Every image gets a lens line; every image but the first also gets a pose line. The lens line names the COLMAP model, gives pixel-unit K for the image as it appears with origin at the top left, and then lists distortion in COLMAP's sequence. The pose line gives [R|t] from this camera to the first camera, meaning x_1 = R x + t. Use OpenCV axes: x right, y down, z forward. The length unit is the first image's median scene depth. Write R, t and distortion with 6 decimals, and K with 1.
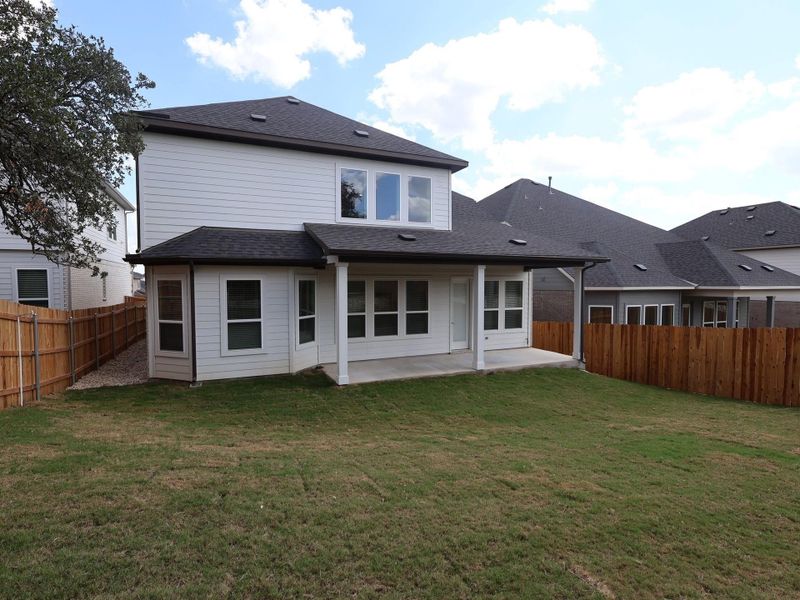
lens RADIAL K [[420.6, 0, 400.7], [0, 420.6, 302.1], [0, 0, 1]] dist [0.000959, -0.005547]
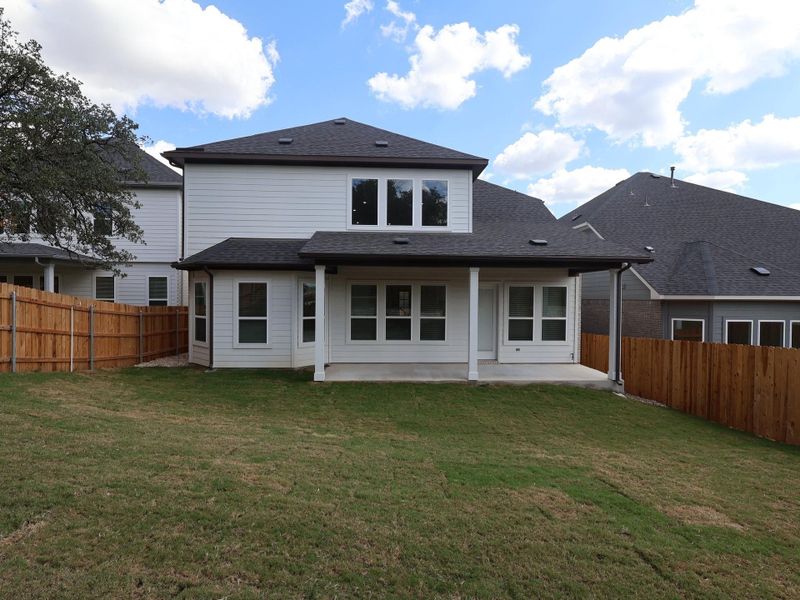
lens RADIAL K [[420.6, 0, 400.6], [0, 420.6, 299.5], [0, 0, 1]] dist [0.000959, -0.005547]
pose [[0.929912, 0.013455, -0.367537, 0.344693], [-0.027127, 0.999118, -0.032058, 0.015948], [0.366782, 0.039781, 0.929456, 0.067869]]
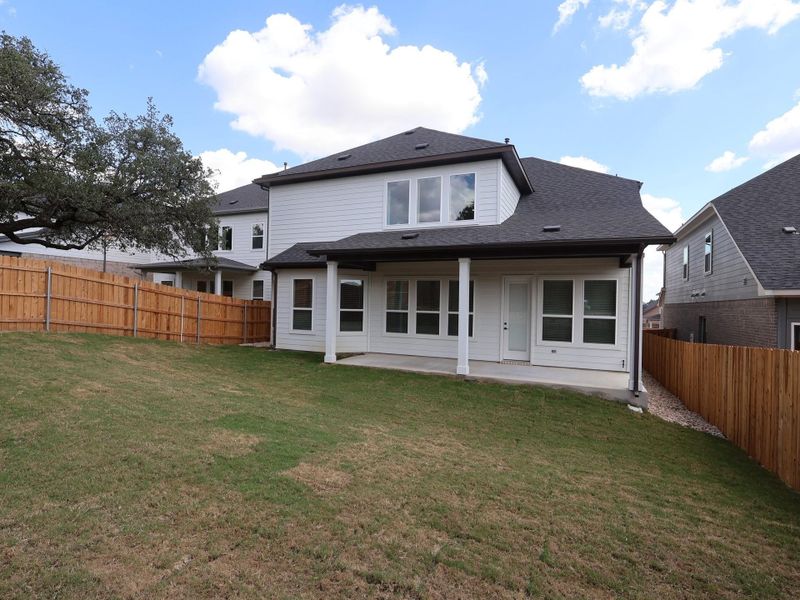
lens RADIAL K [[420.6, 0, 399.9], [0, 420.6, 299.8], [0, 0, 1]] dist [0.000959, -0.005547]
pose [[0.659368, 0.009392, -0.751762, 0.703734], [-0.057598, 0.997614, -0.038056, 0.039946], [0.749611, 0.068393, 0.658336, 0.276103]]
